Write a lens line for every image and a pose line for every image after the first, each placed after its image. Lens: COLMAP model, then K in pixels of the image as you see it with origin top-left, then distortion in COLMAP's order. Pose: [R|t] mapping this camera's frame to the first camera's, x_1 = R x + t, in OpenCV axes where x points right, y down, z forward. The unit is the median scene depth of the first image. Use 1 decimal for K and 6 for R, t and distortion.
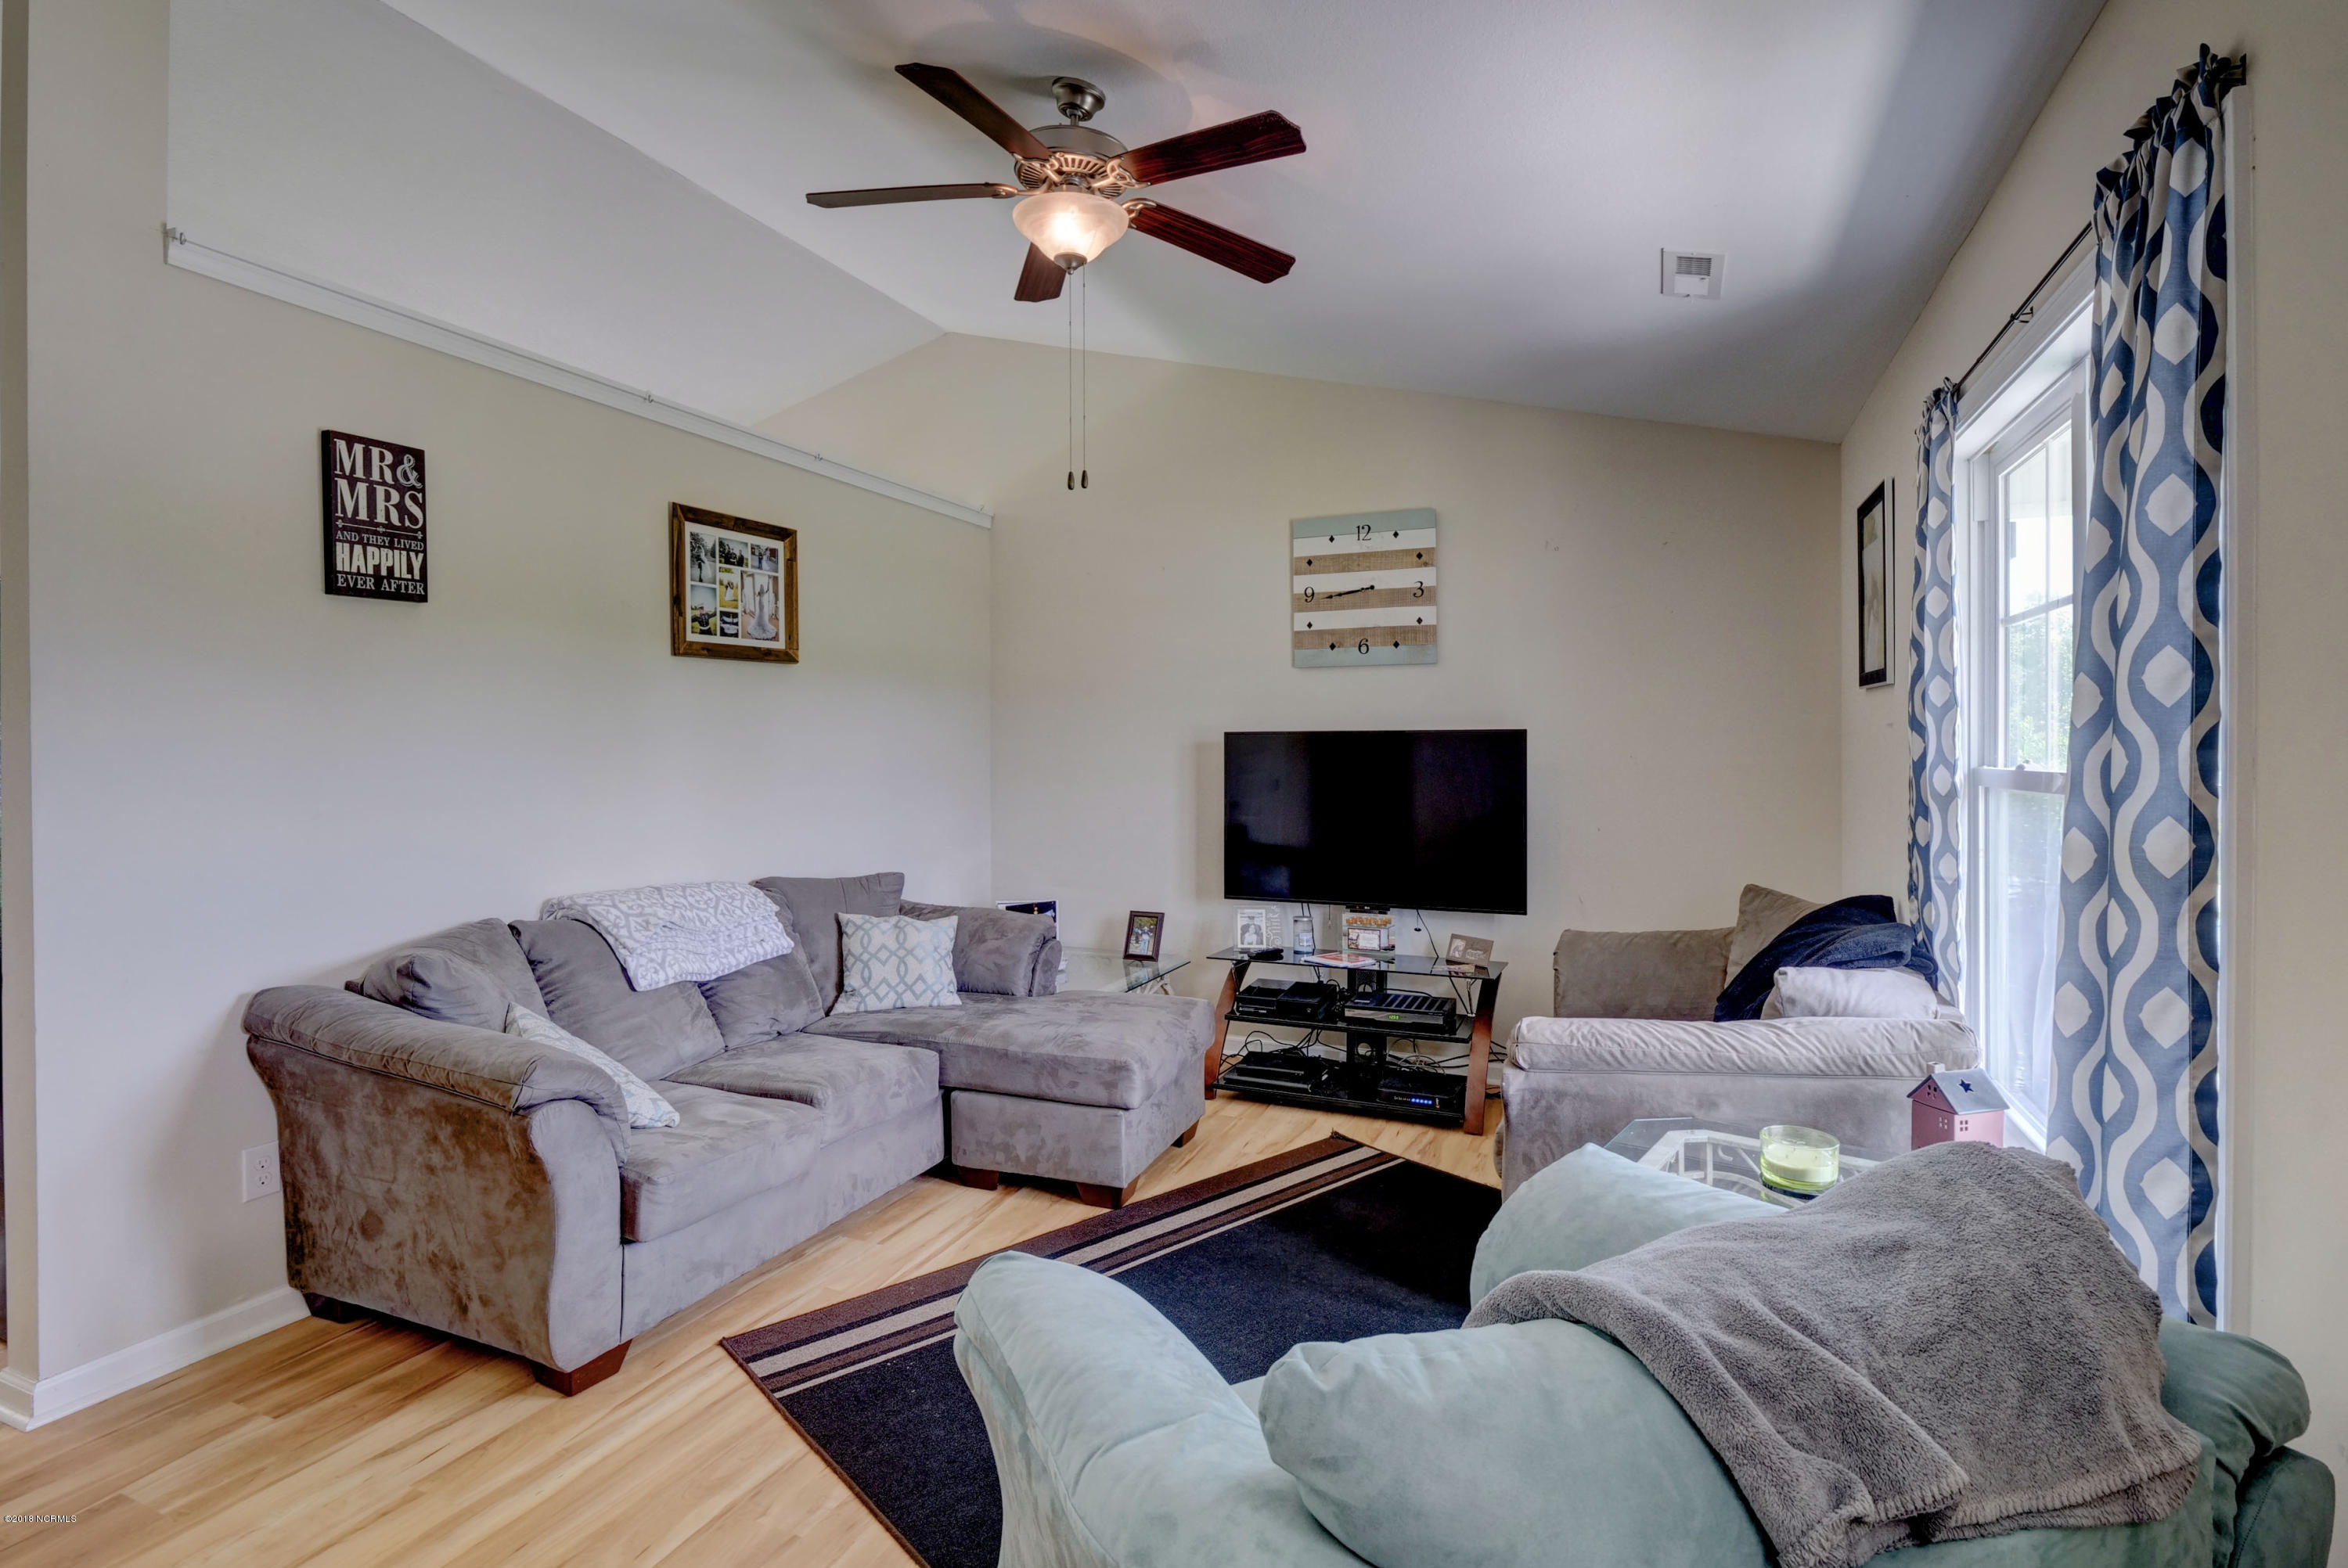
lens RADIAL K [[1141.7, 0, 1180.1], [0, 1141.7, 761.5], [0, 0, 1]] dist [-0.012618, -0.000902]
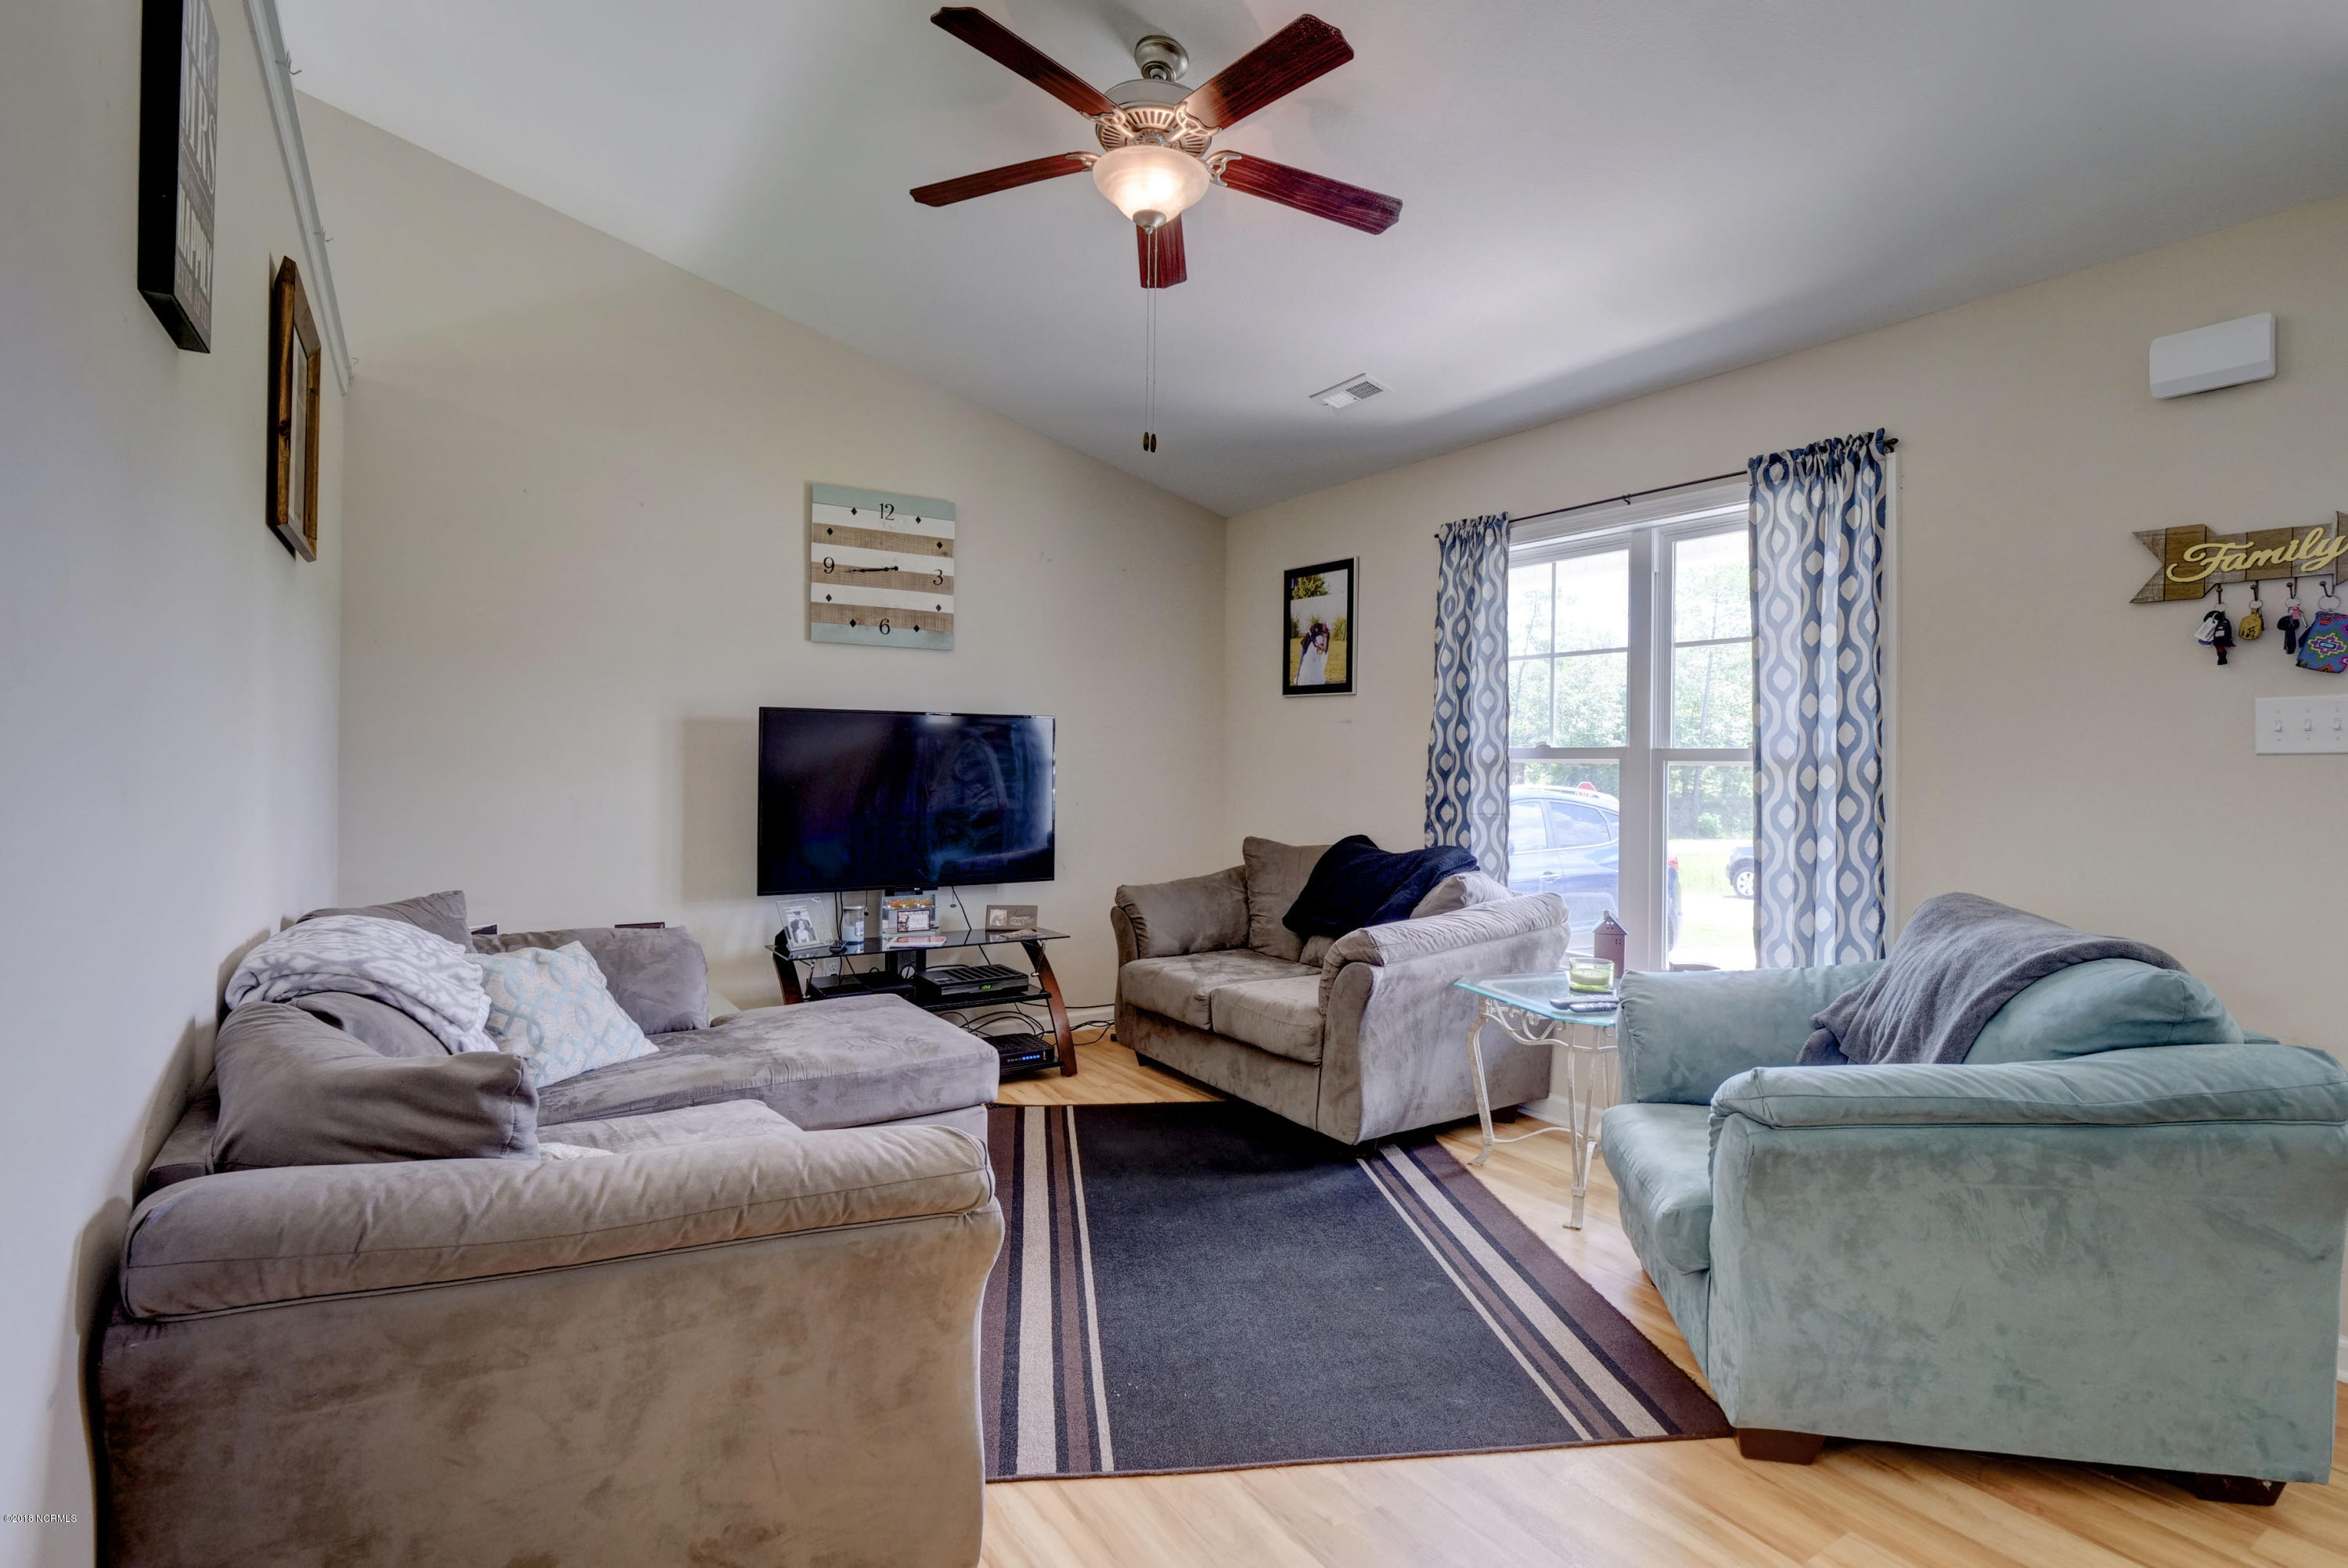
lens RADIAL K [[1141.7, 0, 1156.2], [0, 1141.7, 766.2], [0, 0, 1]] dist [-0.012618, -0.000902]
pose [[0.564817, 0.002926, 0.825211, -0.528229], [-0.002142, 0.999996, -0.002080, 0.021442], [-0.825213, -0.000592, 0.564821, 0.254354]]
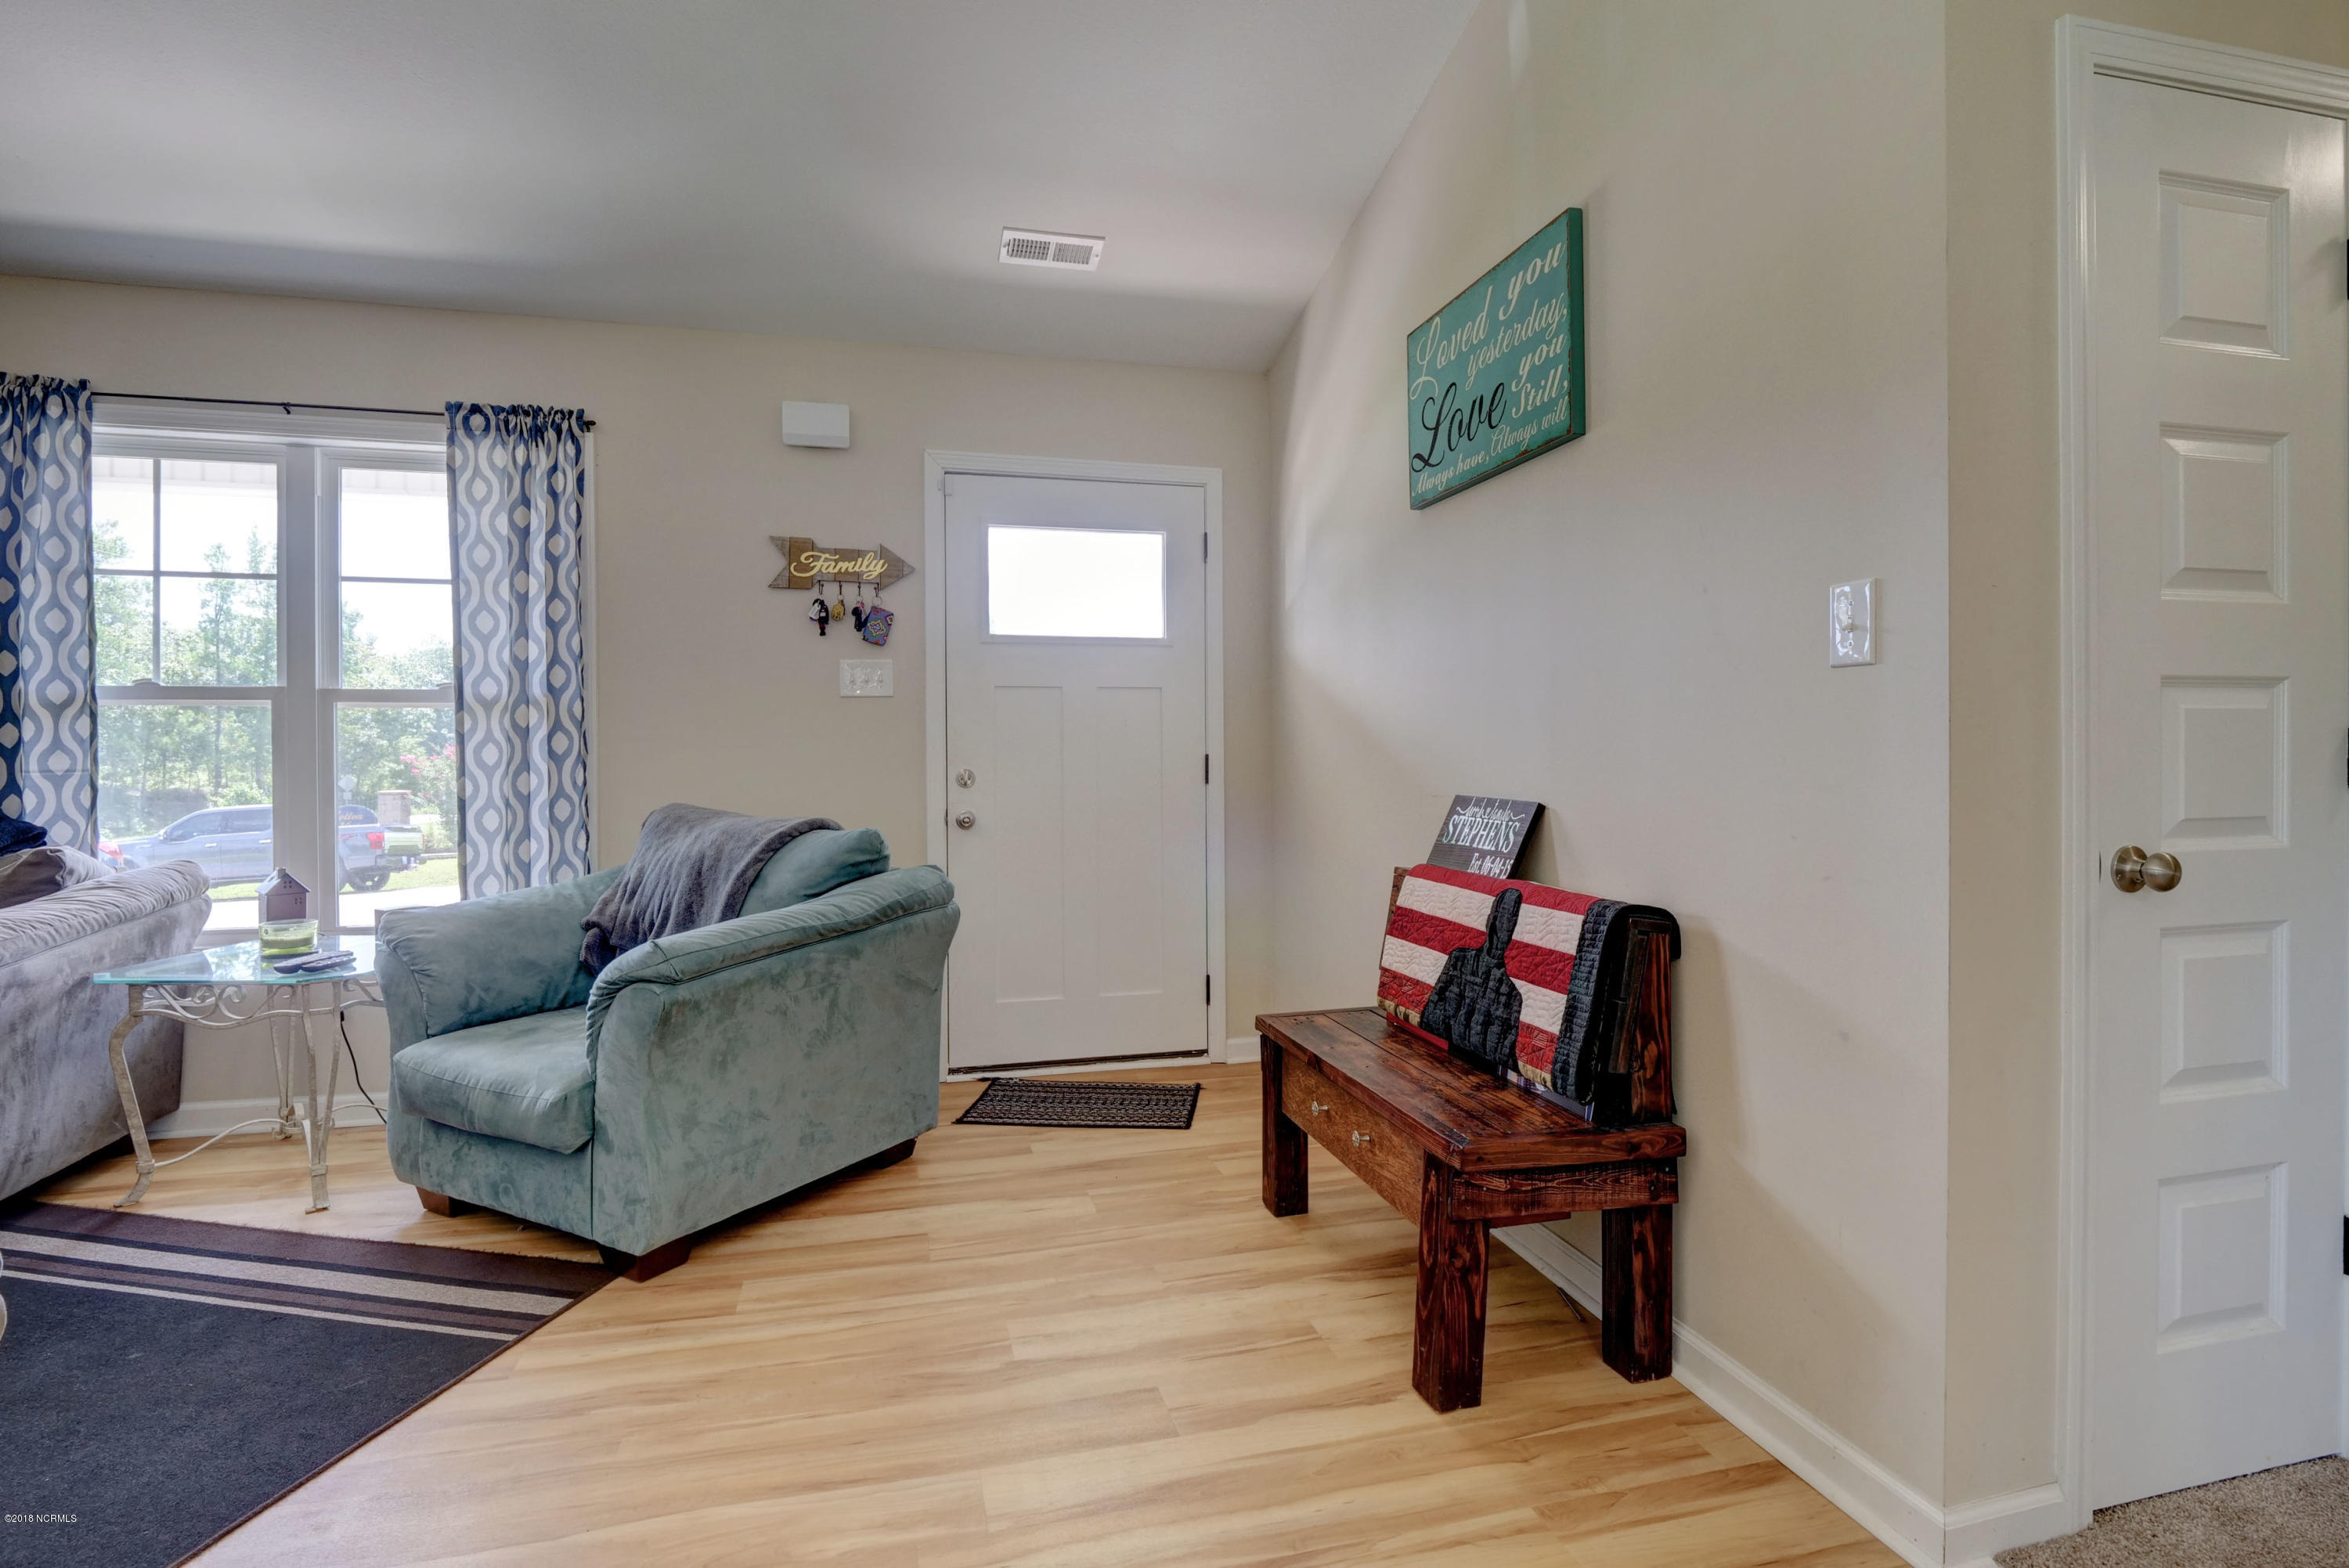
lens RADIAL K [[1142.2, 0, 1167.1], [0, 1142.2, 767.5], [0, 0, 1]] dist [-0.012618, -0.000902]
pose [[-0.602577, -0.007953, 0.798021, -0.583103], [0.011457, 0.999761, 0.018615, 0.050591], [-0.797978, 0.020360, -0.602342, 0.426640]]
